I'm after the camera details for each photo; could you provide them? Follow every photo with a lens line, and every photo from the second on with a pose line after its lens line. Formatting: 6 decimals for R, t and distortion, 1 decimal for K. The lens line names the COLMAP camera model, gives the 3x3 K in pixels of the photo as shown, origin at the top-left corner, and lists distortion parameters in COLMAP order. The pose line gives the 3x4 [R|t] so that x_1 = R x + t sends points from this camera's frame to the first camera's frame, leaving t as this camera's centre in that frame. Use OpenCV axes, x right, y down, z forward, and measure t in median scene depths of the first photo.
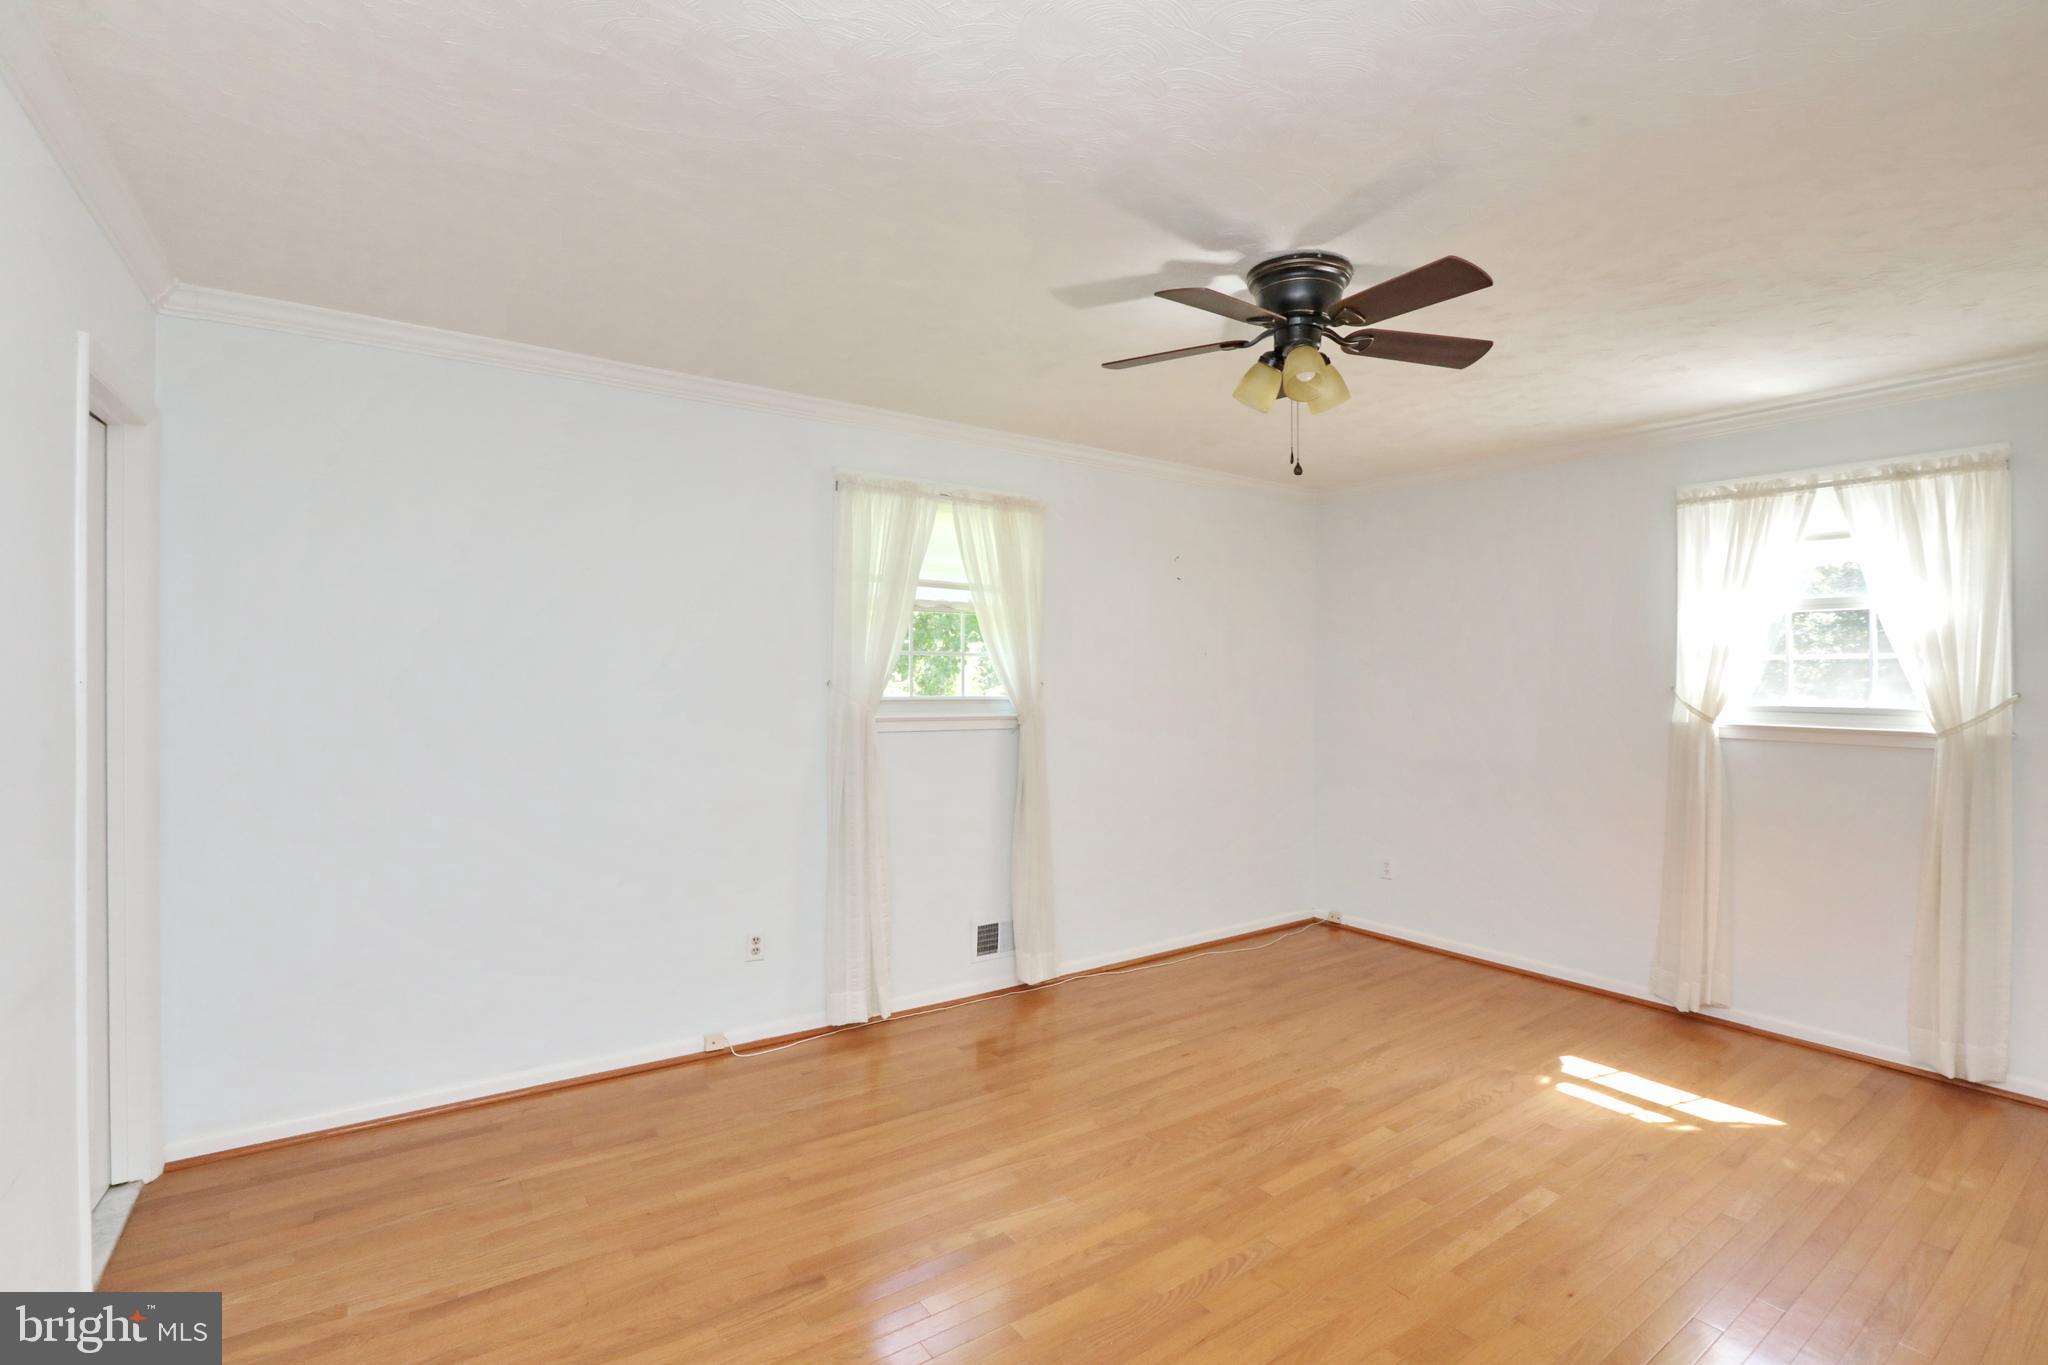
lens RADIAL K [[940.7, 0, 1042.1], [0, 940.7, 687.0], [0, 0, 1]] dist [-0.045207, 0.011963]
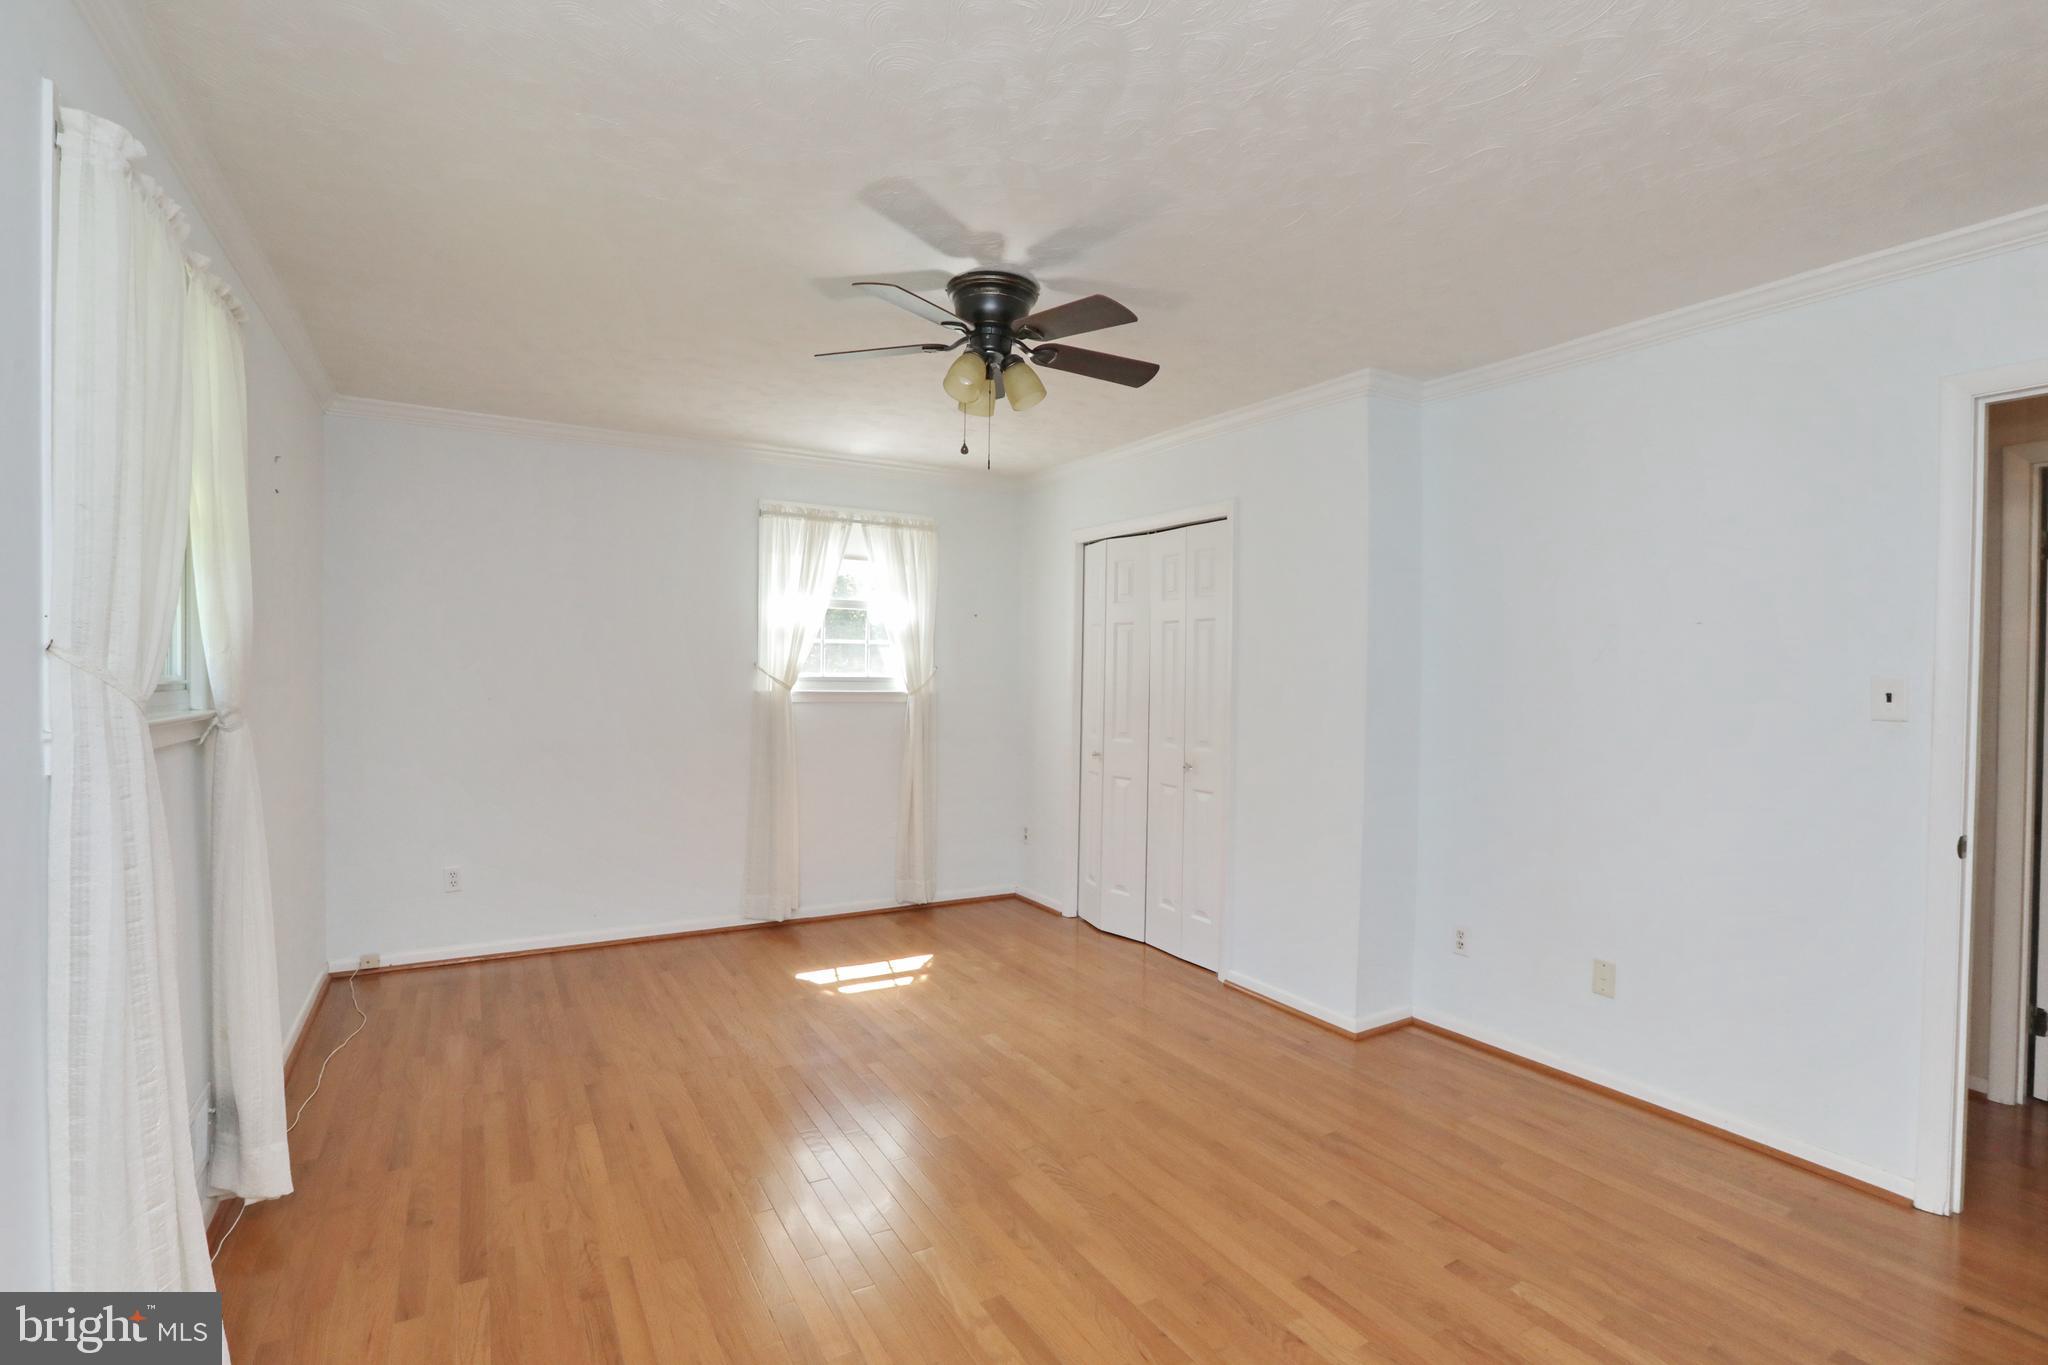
lens RADIAL K [[940.7, 0, 1038.8], [0, 940.7, 679.2], [0, 0, 1]] dist [-0.045207, 0.011963]
pose [[0.084210, -0.013692, 0.996354, -0.589432], [-0.001523, 0.999903, 0.013870, 0.005375], [-0.996447, -0.002686, 0.084181, 0.594569]]
